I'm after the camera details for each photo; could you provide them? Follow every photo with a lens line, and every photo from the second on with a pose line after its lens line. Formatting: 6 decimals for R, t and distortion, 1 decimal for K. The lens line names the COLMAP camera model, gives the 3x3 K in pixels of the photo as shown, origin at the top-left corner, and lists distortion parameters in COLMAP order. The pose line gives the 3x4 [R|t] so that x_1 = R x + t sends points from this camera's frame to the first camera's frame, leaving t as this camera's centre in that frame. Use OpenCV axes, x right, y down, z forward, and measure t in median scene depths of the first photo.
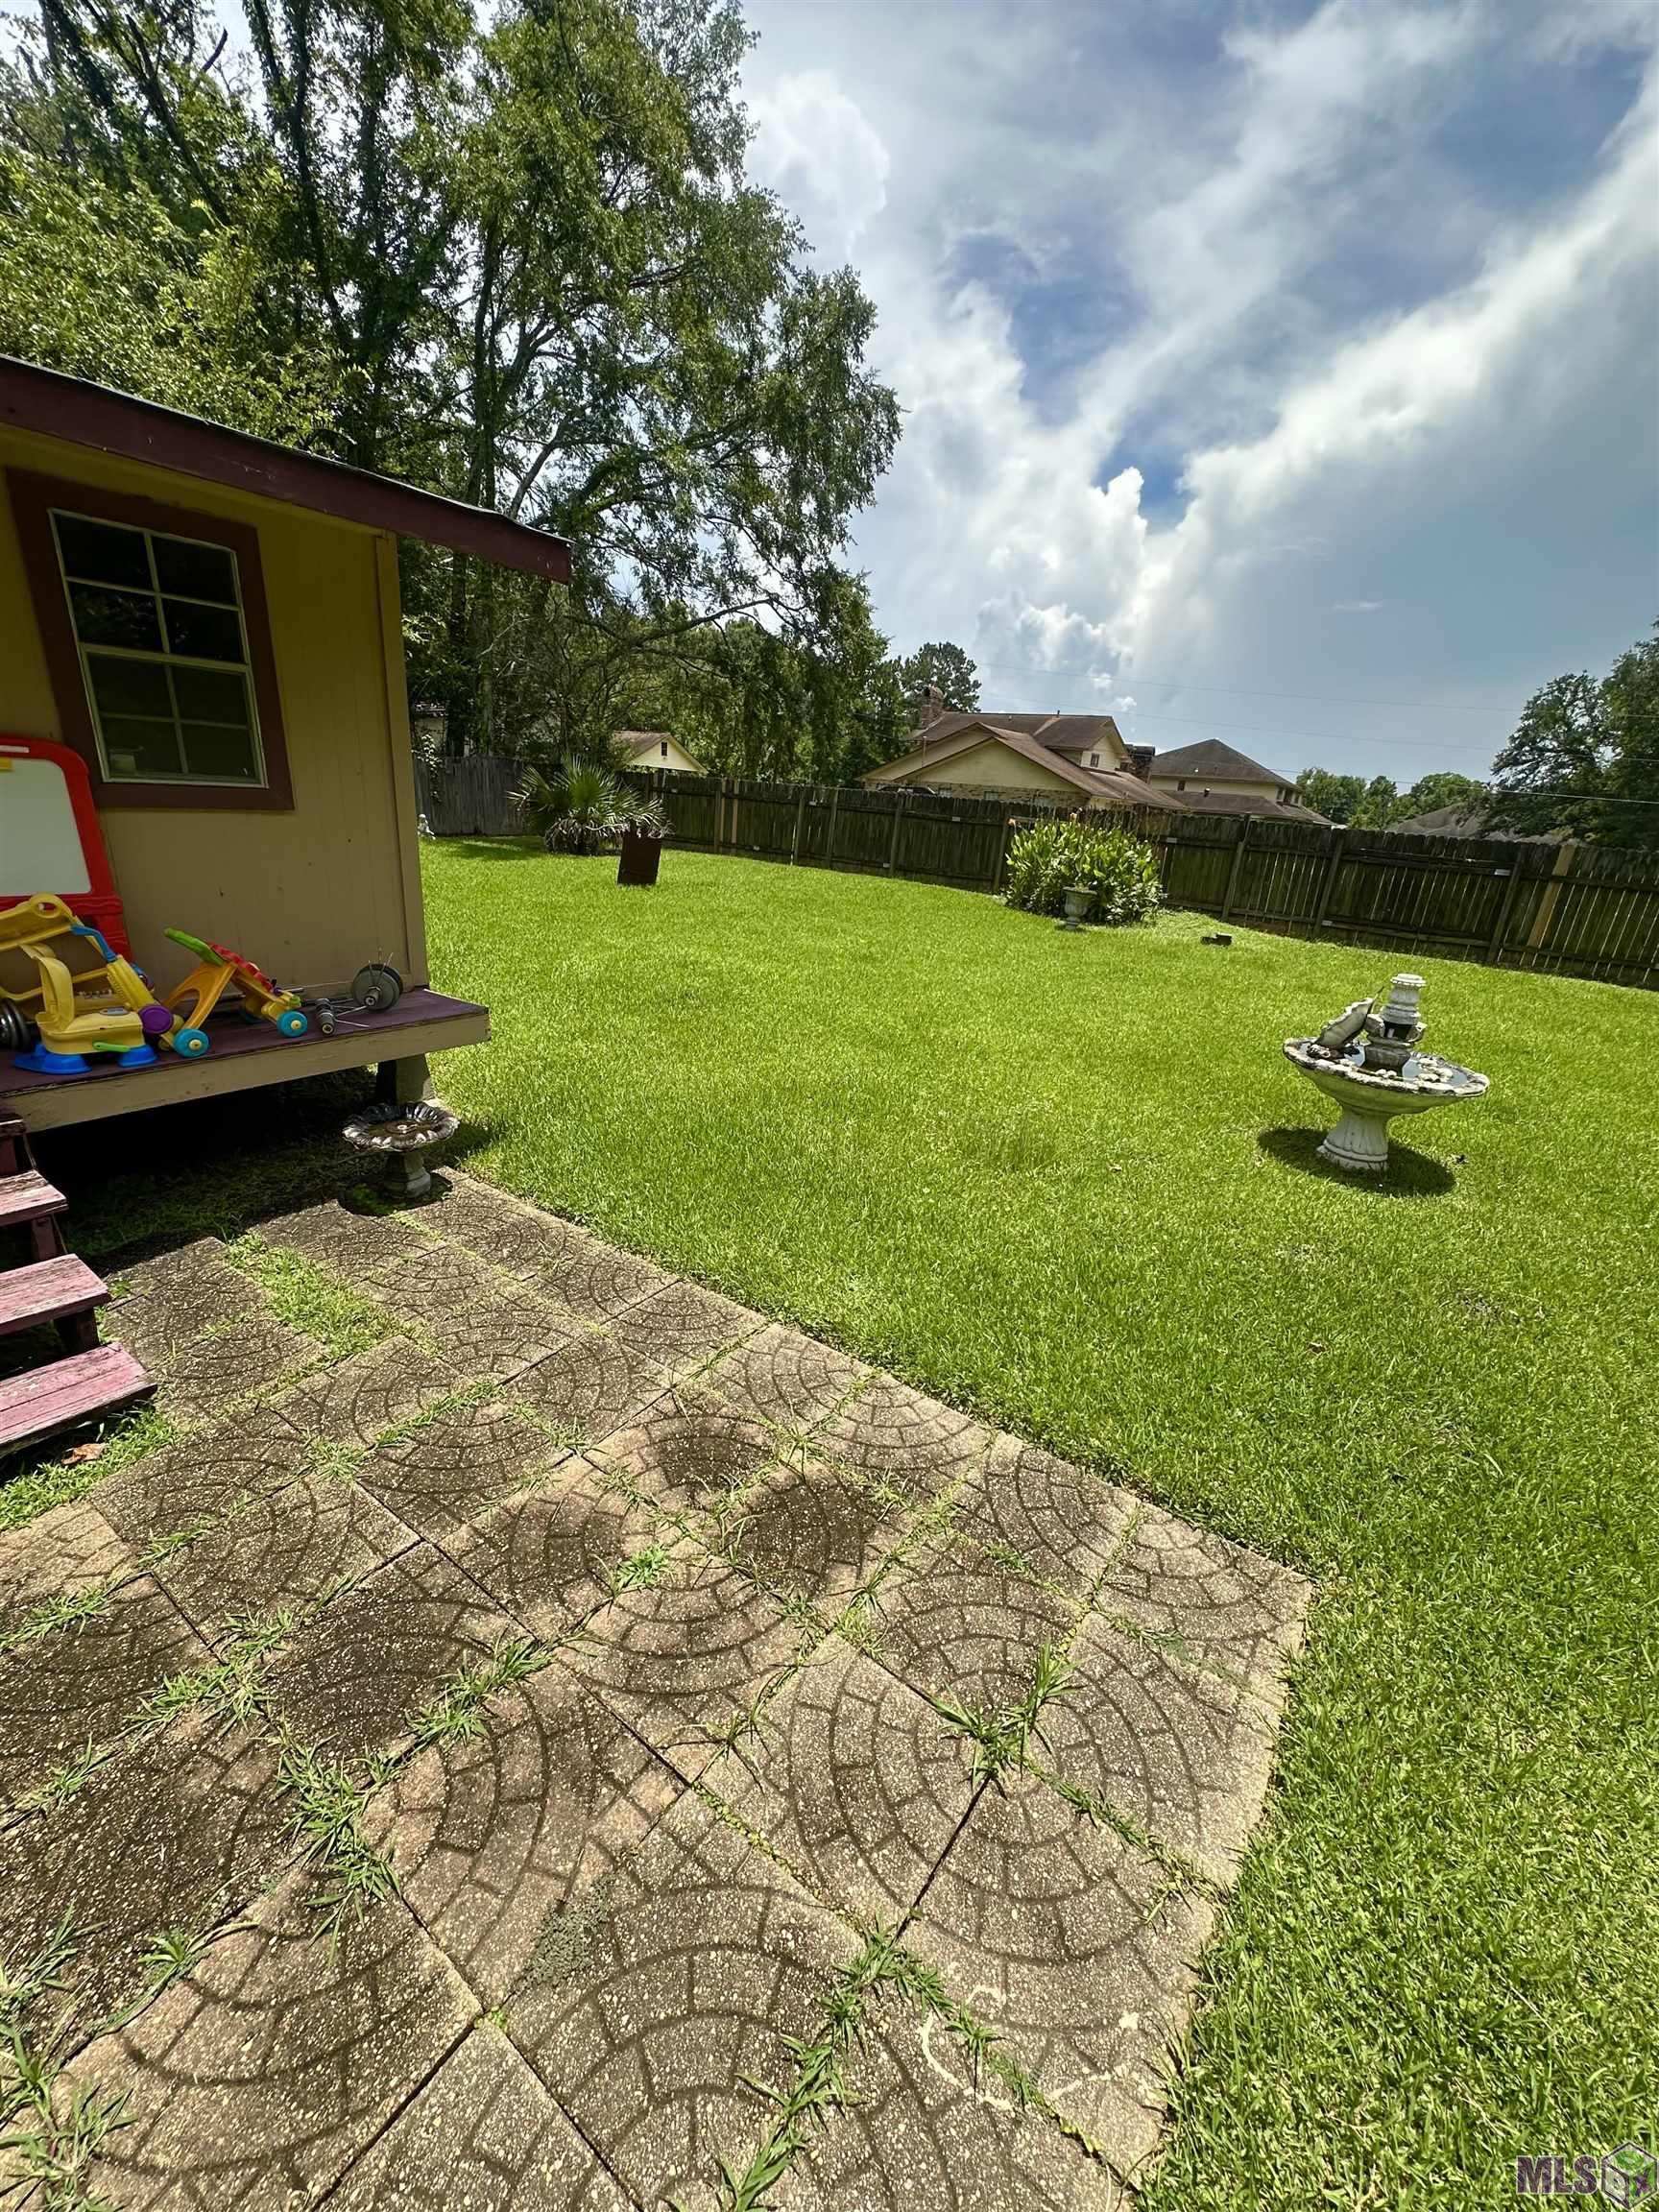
lens RADIAL K [[875.1, 0, 831.4], [0, 875.1, 1107.0], [0, 0, 1]] dist [-0.001573, 0.000272]
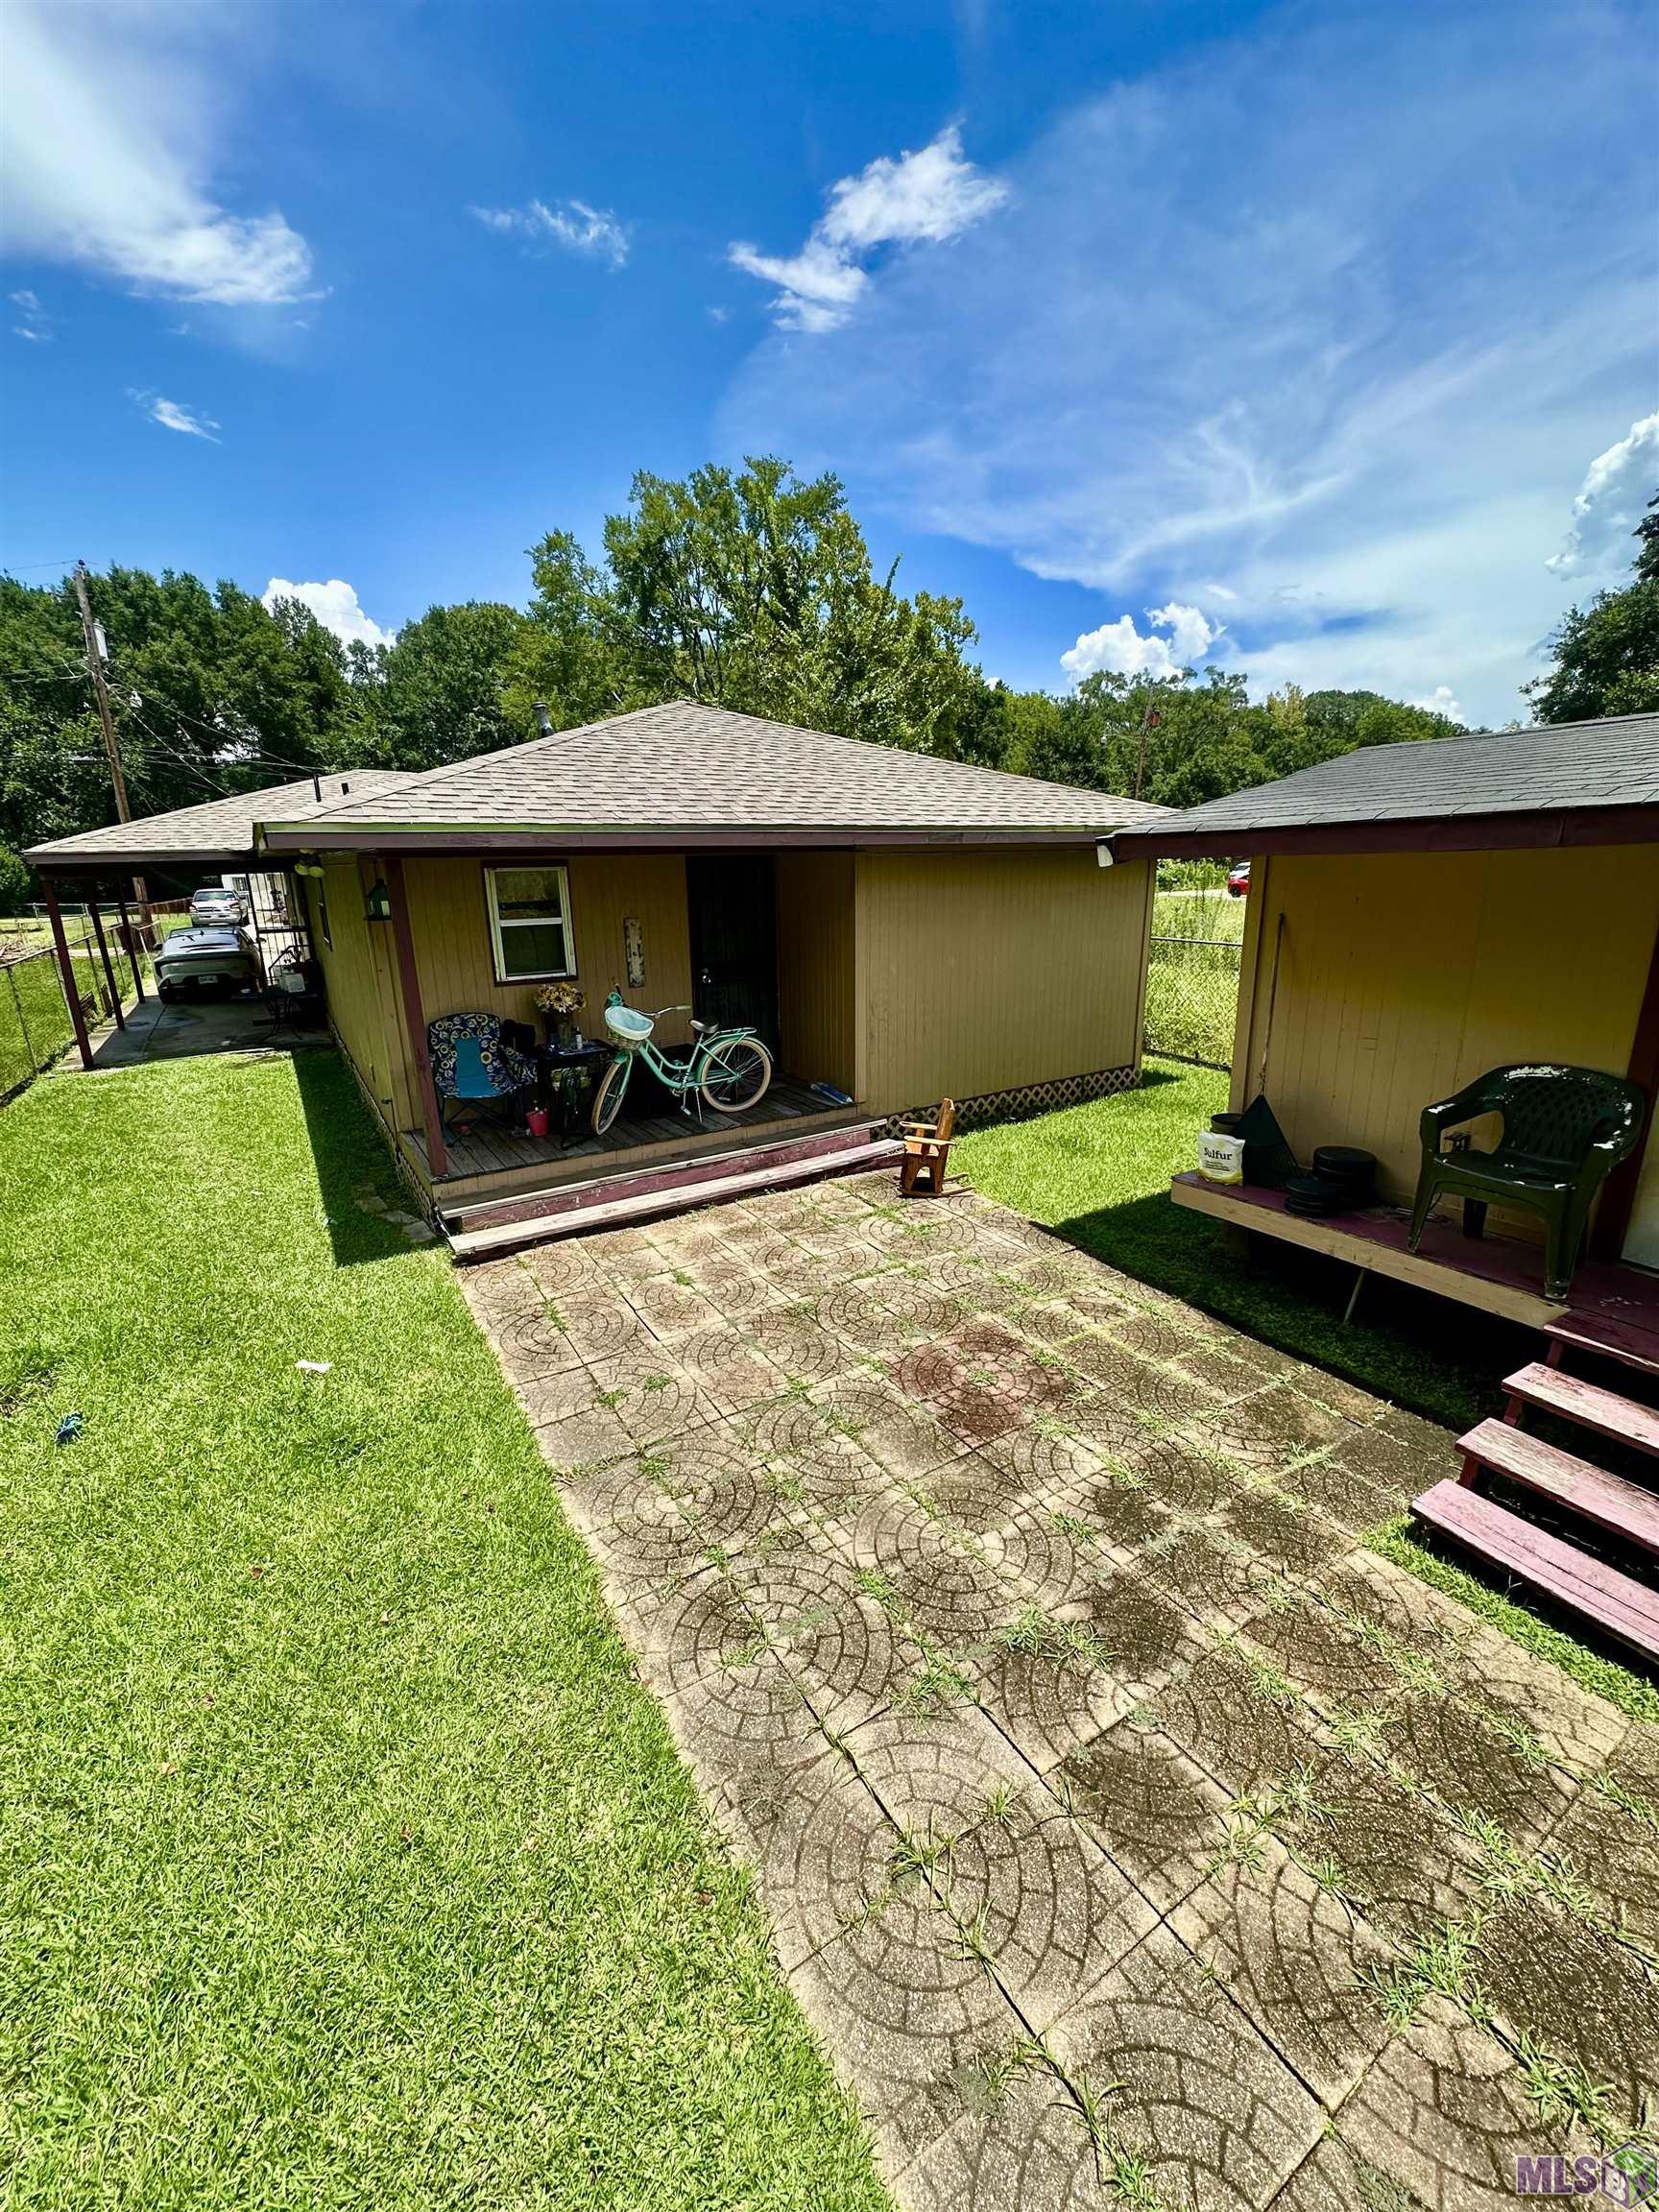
lens RADIAL K [[875.1, 0, 830.9], [0, 875.1, 1104.5], [0, 0, 1]] dist [-0.001573, 0.000272]
pose [[-0.378302, 0.174278, -0.909129, 0.750540], [-0.325414, 0.894394, 0.306864, -0.471589], [0.866599, 0.411931, -0.281638, 0.047067]]
